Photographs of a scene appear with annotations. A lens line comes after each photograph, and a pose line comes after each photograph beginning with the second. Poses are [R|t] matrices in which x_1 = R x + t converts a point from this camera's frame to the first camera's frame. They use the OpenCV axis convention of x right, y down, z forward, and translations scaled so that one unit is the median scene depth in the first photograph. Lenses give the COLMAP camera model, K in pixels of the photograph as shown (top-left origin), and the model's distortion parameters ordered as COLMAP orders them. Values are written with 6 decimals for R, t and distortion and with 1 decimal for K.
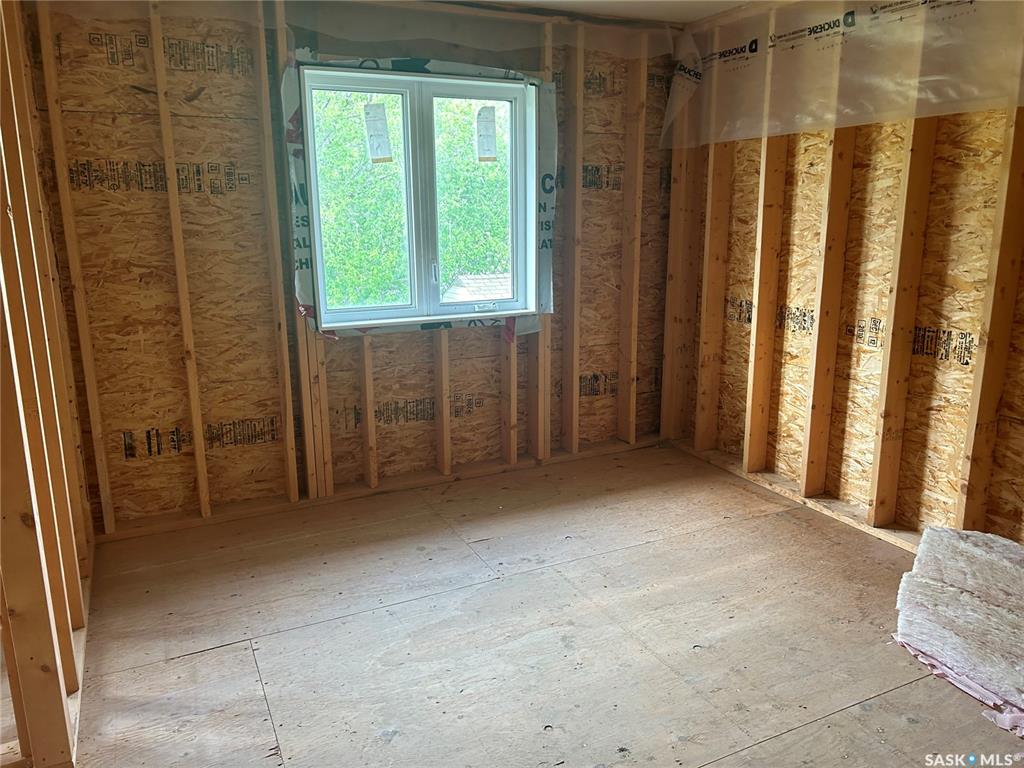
lens RADIAL K [[760.9, 0, 518.1], [0, 760.9, 393.9], [0, 0, 1]] dist [0.058625, -0.060726]
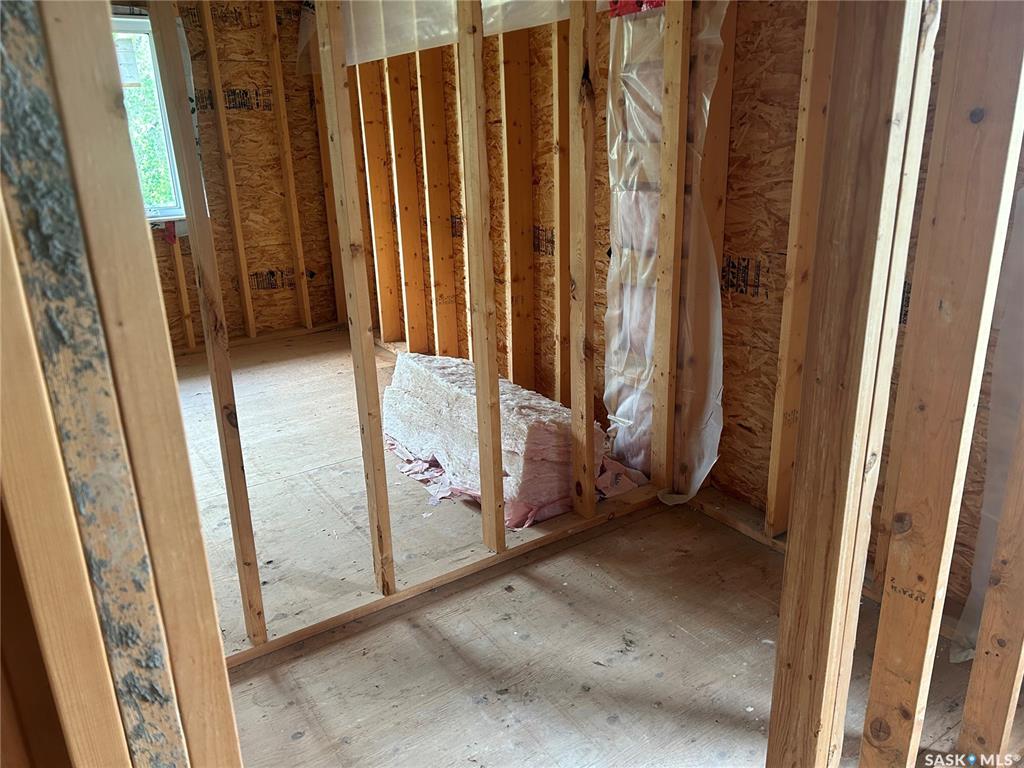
lens RADIAL K [[760.9, 0, 510.4], [0, 760.9, 378.6], [0, 0, 1]] dist [0.058625, -0.060726]
pose [[0.990176, -0.063157, 0.124752, 0.325731], [0.053465, 0.995394, 0.079569, 0.069520], [-0.129203, -0.072118, 0.988992, -0.245434]]
